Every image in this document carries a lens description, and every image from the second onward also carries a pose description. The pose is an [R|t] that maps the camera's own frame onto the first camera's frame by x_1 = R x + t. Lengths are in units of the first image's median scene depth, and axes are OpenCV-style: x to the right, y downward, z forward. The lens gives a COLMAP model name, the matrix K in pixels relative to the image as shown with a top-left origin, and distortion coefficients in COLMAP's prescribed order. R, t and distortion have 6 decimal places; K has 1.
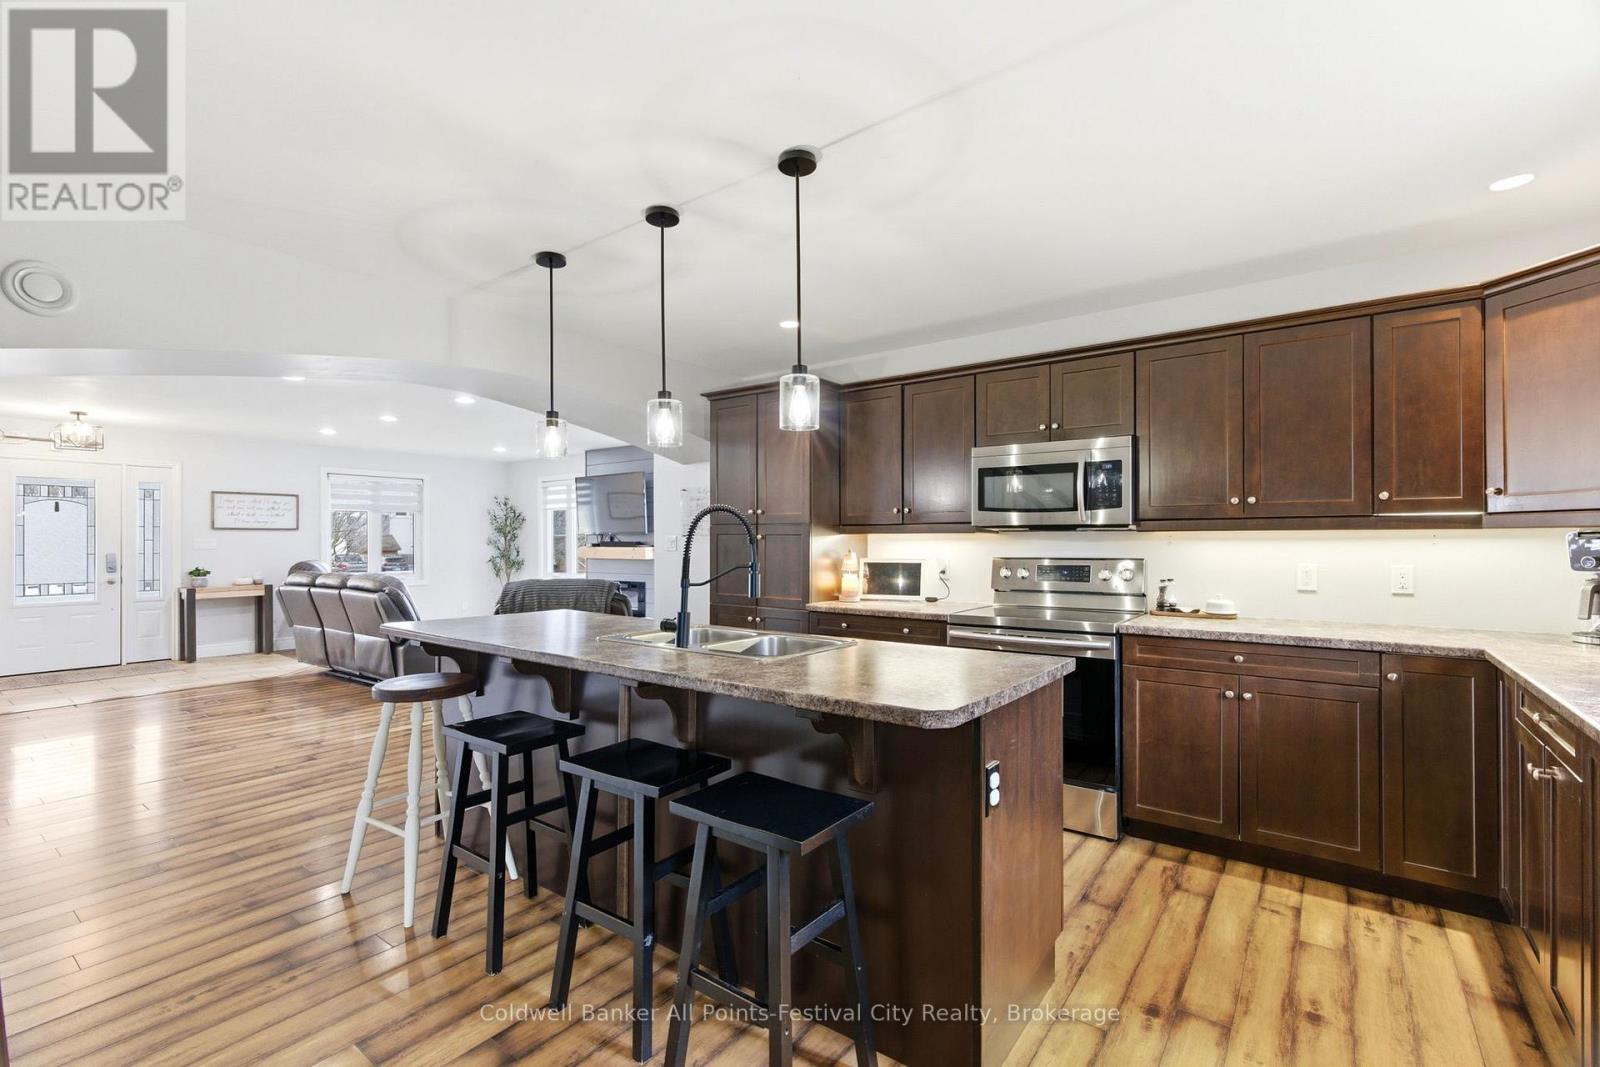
lens RADIAL K [[711.9, 0, 792.7], [0, 711.9, 539.9], [0, 0, 1]] dist [-0.000943, 0.002289]
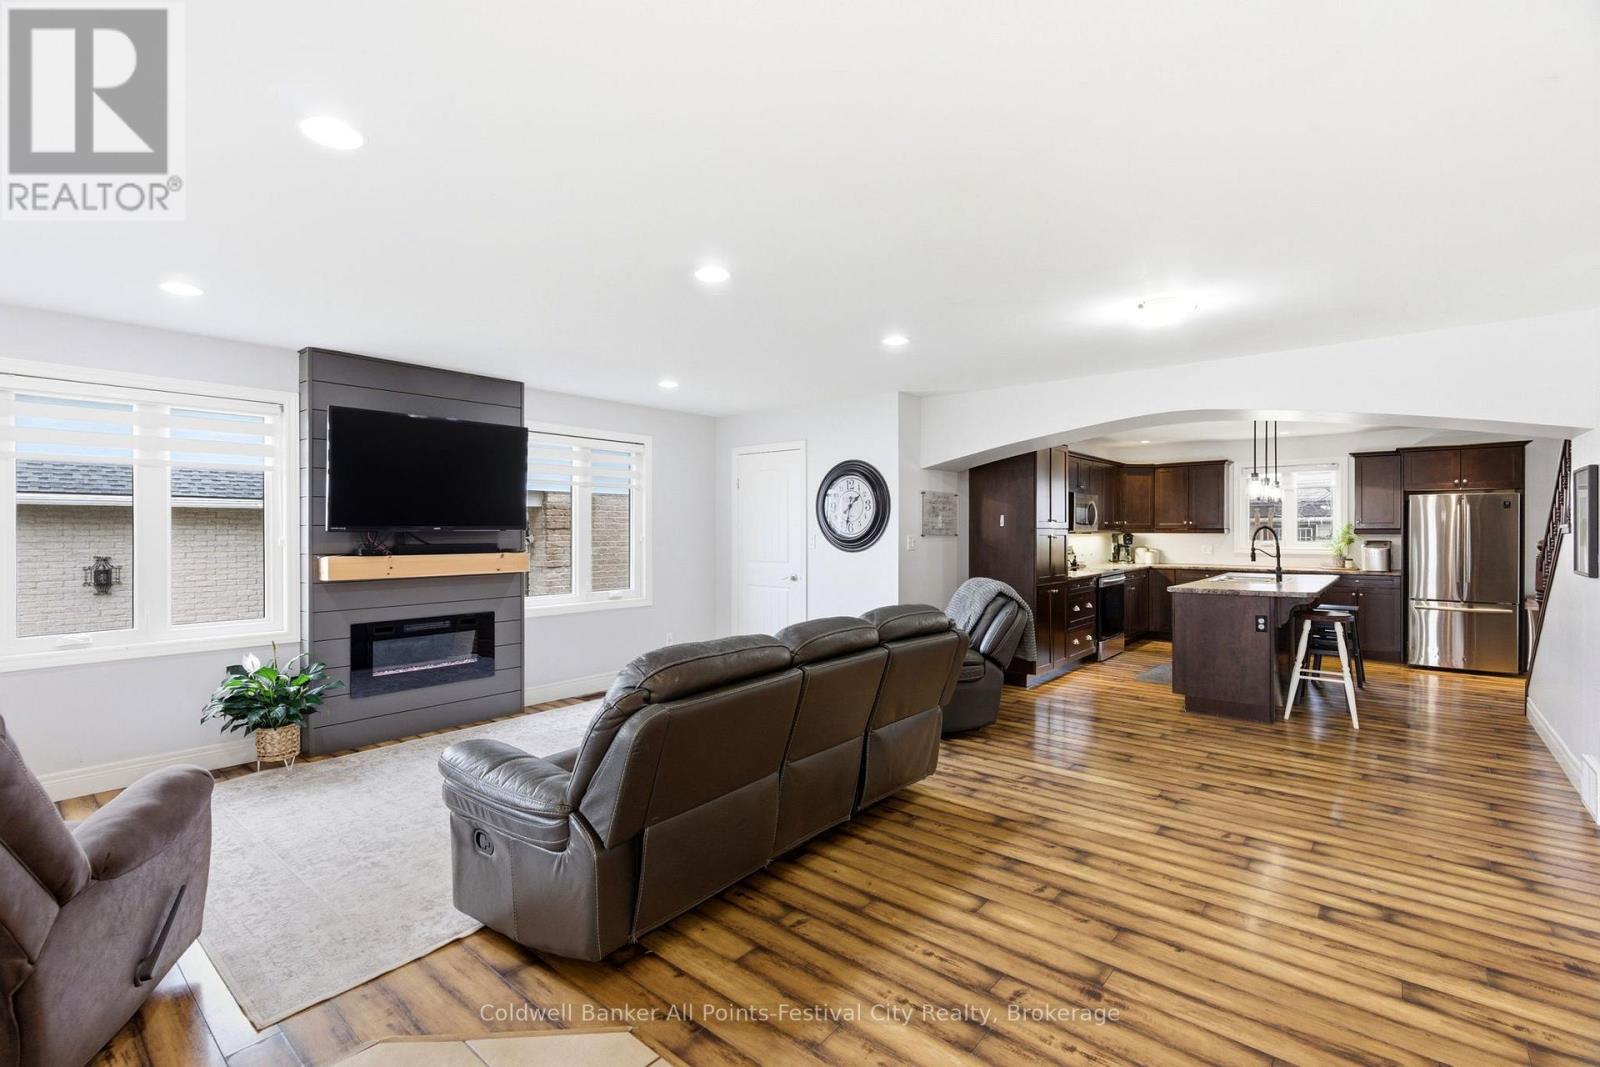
lens RADIAL K [[711.9, 0, 801.8], [0, 711.9, 533.2], [0, 0, 1]] dist [-0.000943, 0.002289]
pose [[0.058446, -0.004728, 0.998279, -2.467296], [0.000159, 0.999989, 0.004727, -0.029430], [-0.998291, -0.000118, 0.058446, 2.240621]]
